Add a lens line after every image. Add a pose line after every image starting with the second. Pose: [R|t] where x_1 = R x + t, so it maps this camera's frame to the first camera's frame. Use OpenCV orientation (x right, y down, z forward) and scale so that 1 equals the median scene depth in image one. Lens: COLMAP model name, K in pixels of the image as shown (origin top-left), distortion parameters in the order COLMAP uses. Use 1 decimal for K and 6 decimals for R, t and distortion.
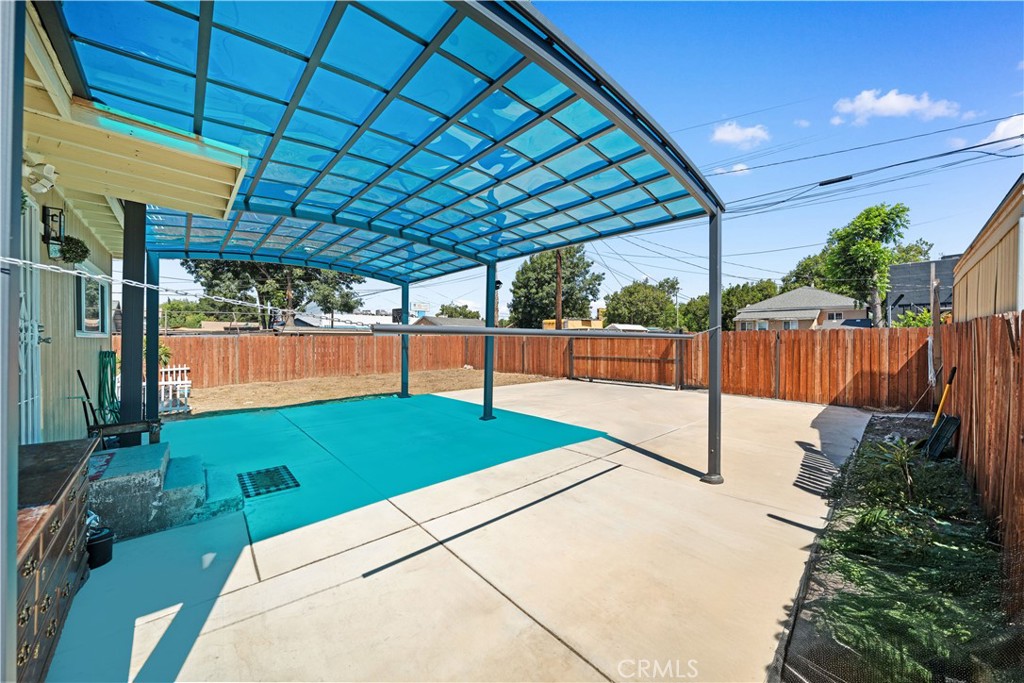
lens RADIAL K [[352.8, 0, 512.0], [0, 352.8, 341.5], [0, 0, 1]] dist [0.000861, 0.000045]
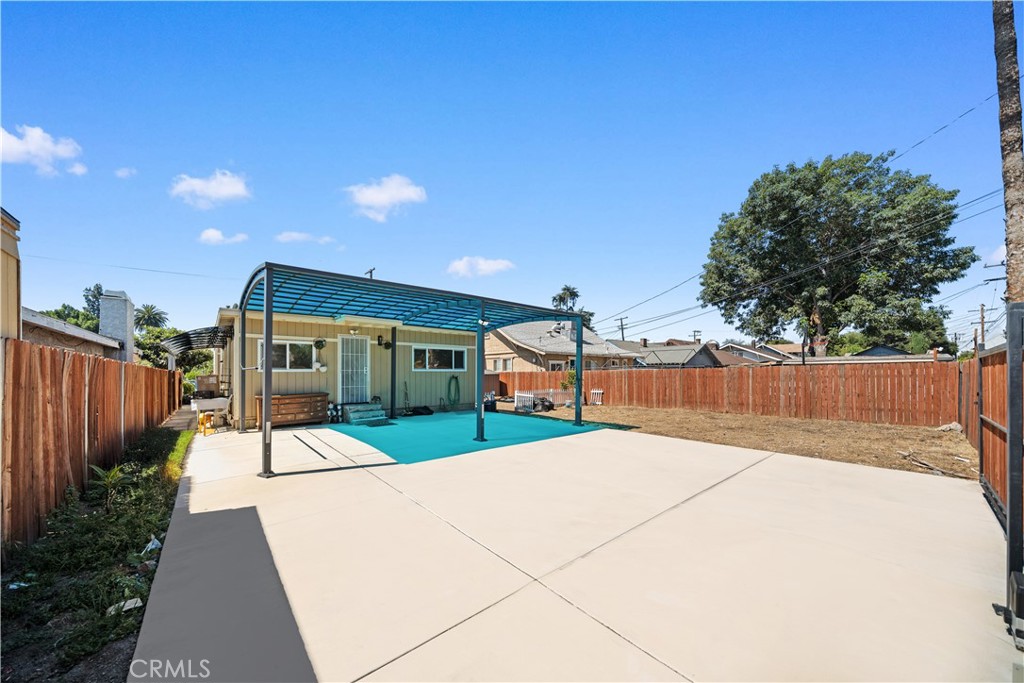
lens RADIAL K [[354.3, 0, 498.2], [0, 354.3, 370.9], [0, 0, 1]] dist [0.000516, 0.000014]
pose [[-0.057262, -0.009292, -0.998316, 0.587888], [-0.003625, 0.999952, -0.009100, 0.003272], [0.998353, 0.003098, -0.057293, 0.612562]]
